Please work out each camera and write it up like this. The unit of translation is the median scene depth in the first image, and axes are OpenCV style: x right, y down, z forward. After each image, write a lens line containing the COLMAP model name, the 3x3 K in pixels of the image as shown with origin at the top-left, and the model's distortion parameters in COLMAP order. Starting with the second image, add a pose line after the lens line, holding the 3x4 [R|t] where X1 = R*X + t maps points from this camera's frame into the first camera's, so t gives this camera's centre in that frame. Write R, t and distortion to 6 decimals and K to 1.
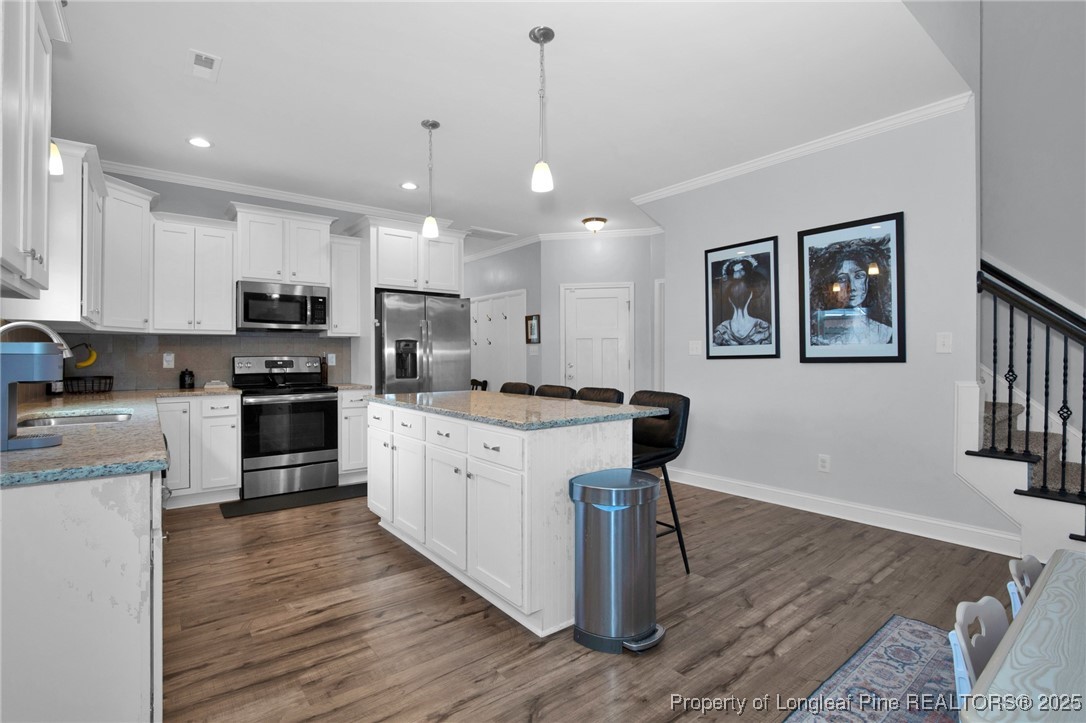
lens RADIAL K [[503.8, 0, 529.7], [0, 503.8, 343.9], [0, 0, 1]] dist [-0.001987, 0.000079]
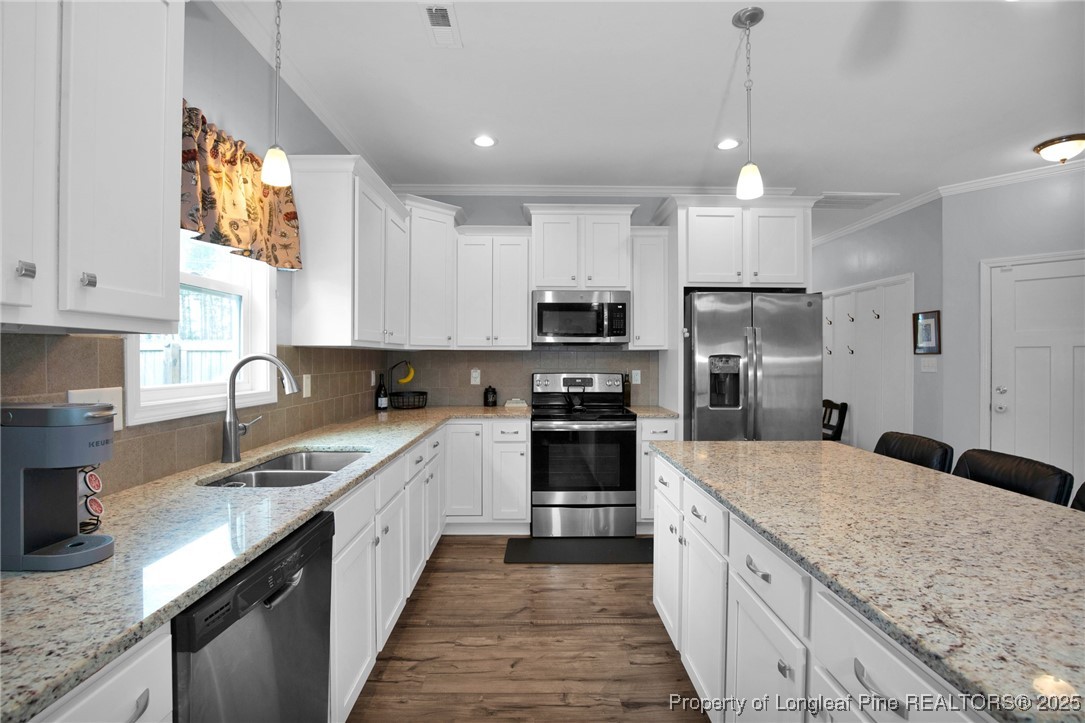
lens RADIAL K [[505.6, 0, 542.5], [0, 505.6, 361.5], [0, 0, 1]] dist [-0.027000, -0.000024]
pose [[0.810186, 0.008312, -0.586113, -0.029609], [0.009736, 0.999571, 0.027634, -0.021623], [0.586091, -0.028096, 0.809758, 0.254295]]
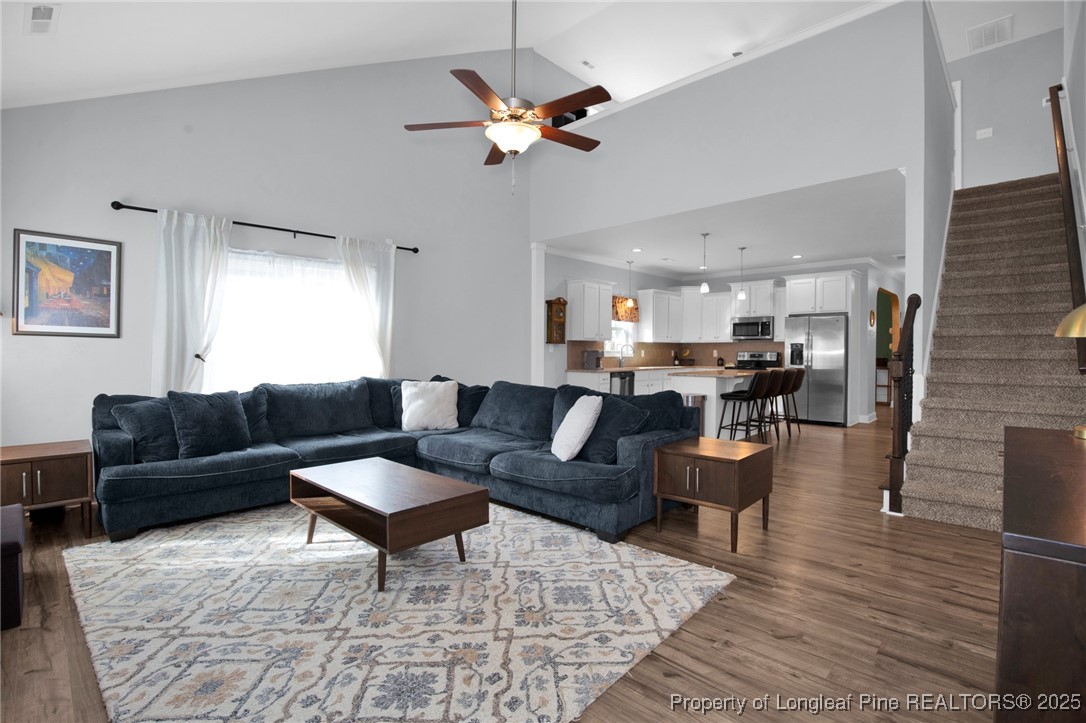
lens RADIAL K [[503.8, 0, 529.7], [0, 503.8, 343.9], [0, 0, 1]] dist [-0.001987, 0.000079]
pose [[0.141881, -0.006689, -0.989861, 1.392089], [0.023402, 0.999720, -0.003401, -0.023104], [0.989607, -0.022682, 0.141998, -0.187299]]
